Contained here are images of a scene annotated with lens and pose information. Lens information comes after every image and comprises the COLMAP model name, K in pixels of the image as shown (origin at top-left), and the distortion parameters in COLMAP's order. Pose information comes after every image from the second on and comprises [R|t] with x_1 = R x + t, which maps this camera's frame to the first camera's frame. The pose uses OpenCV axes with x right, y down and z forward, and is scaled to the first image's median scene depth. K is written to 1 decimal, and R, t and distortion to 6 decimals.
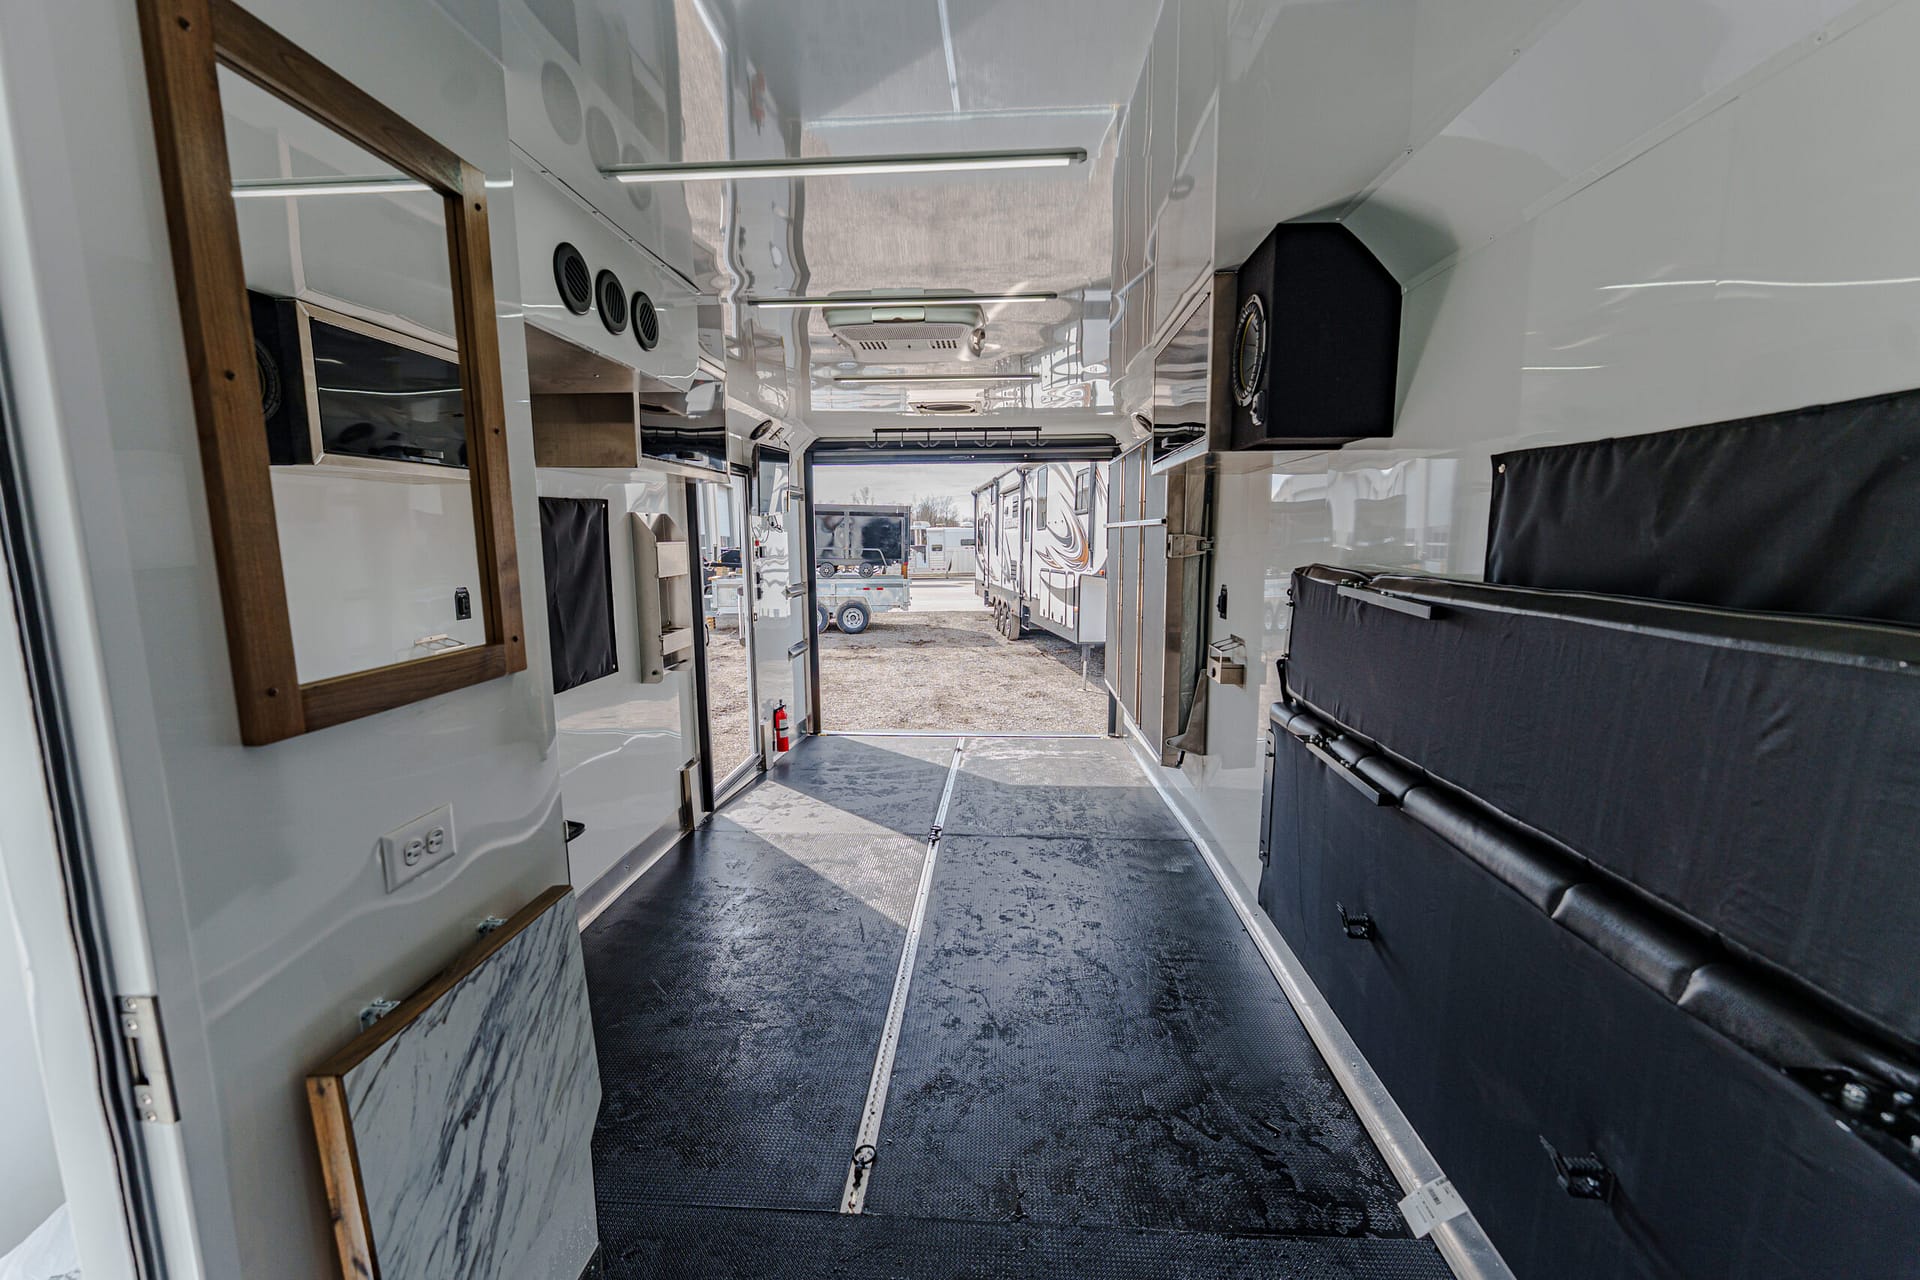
lens RADIAL K [[793.2, 0, 952.1], [0, 793.2, 647.8], [0, 0, 1]] dist [0.003588, -0.000711]
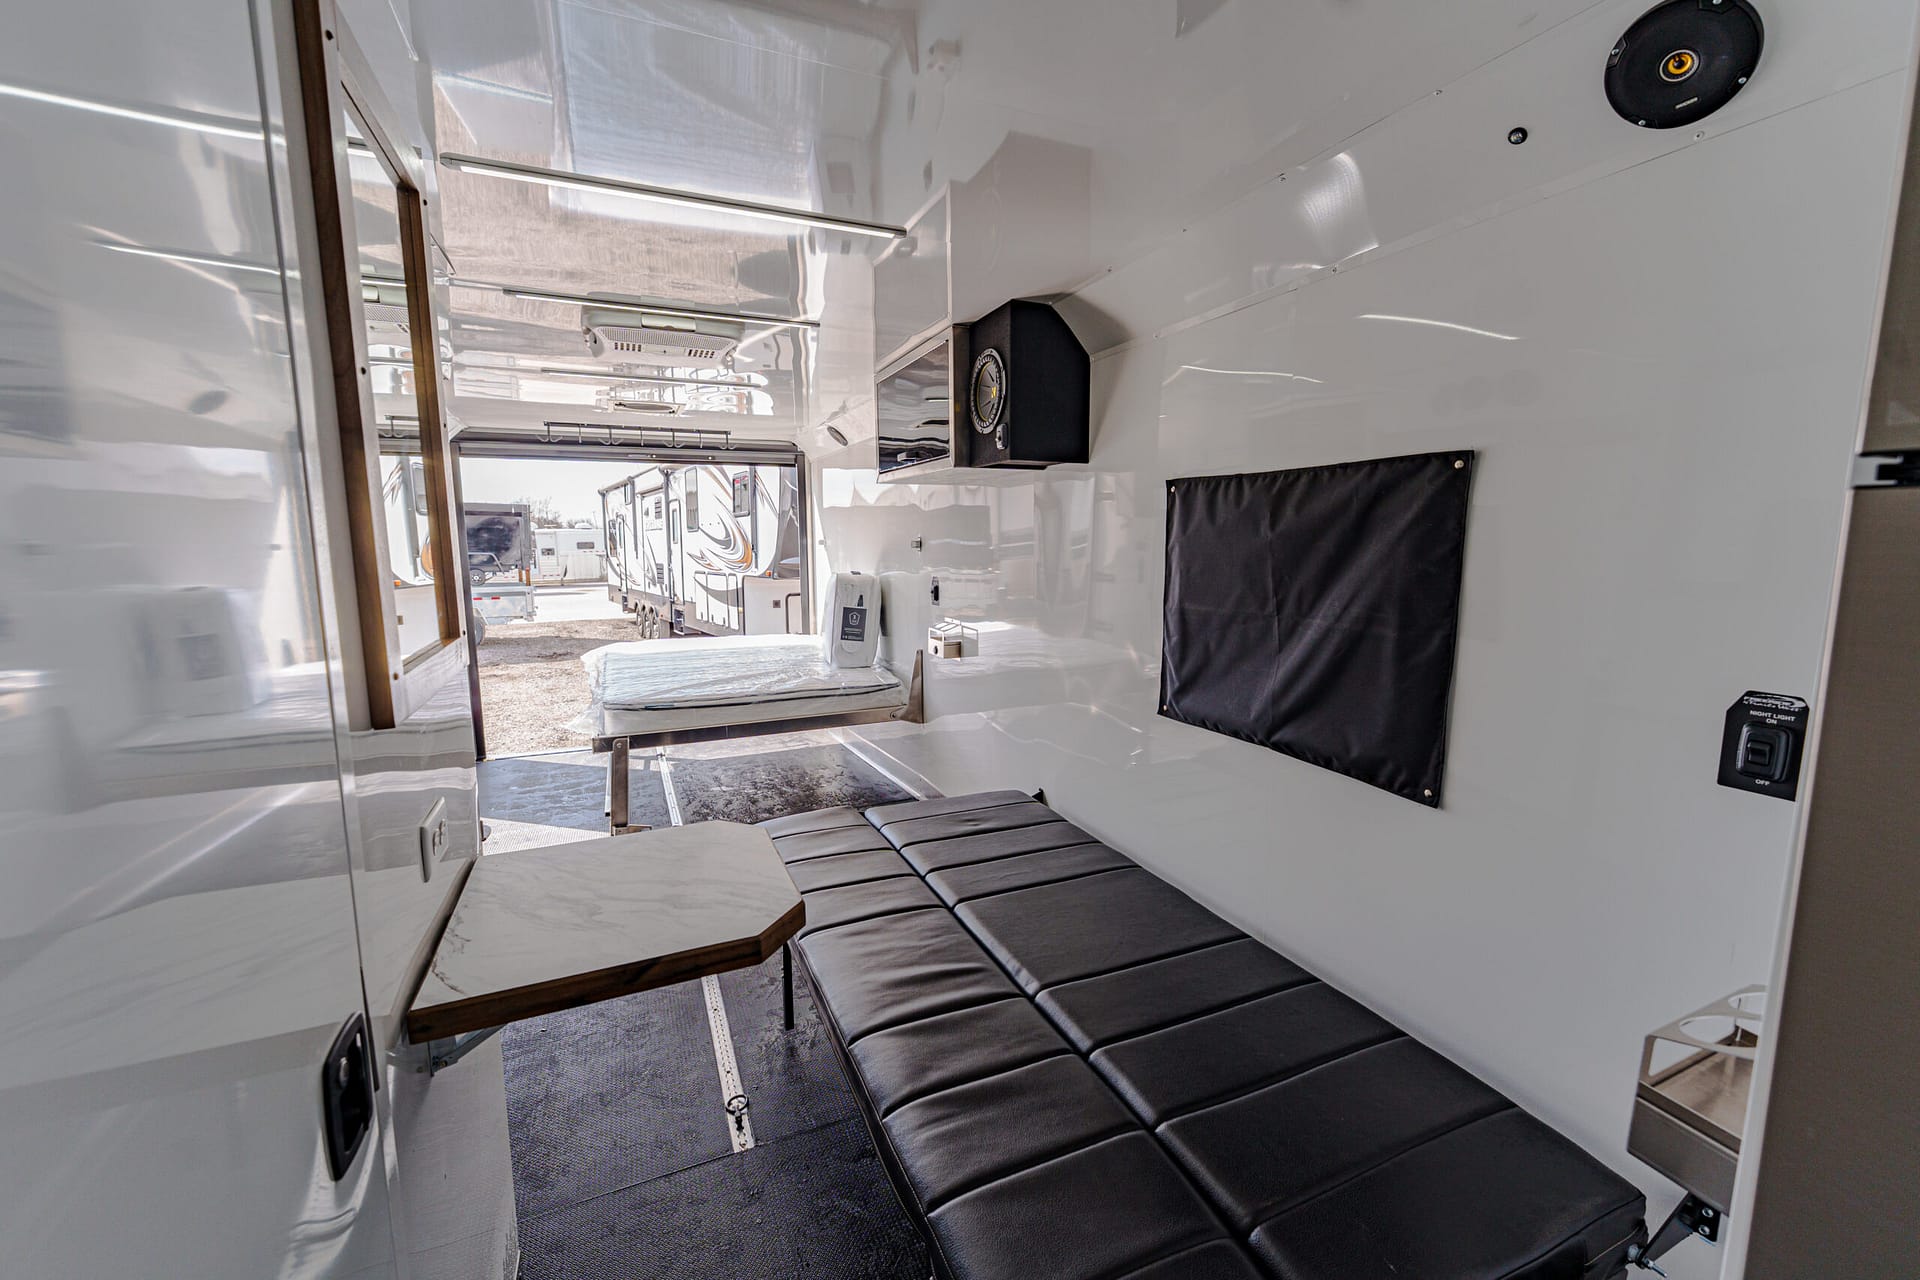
lens RADIAL K [[793.2, 0, 961.6], [0, 793.2, 639.8], [0, 0, 1]] dist [0.003588, -0.000711]
pose [[0.883179, -0.060076, 0.465172, -0.123125], [0.066577, 0.997778, 0.002458, 0.010084], [-0.464286, 0.028799, 0.885217, -0.047425]]
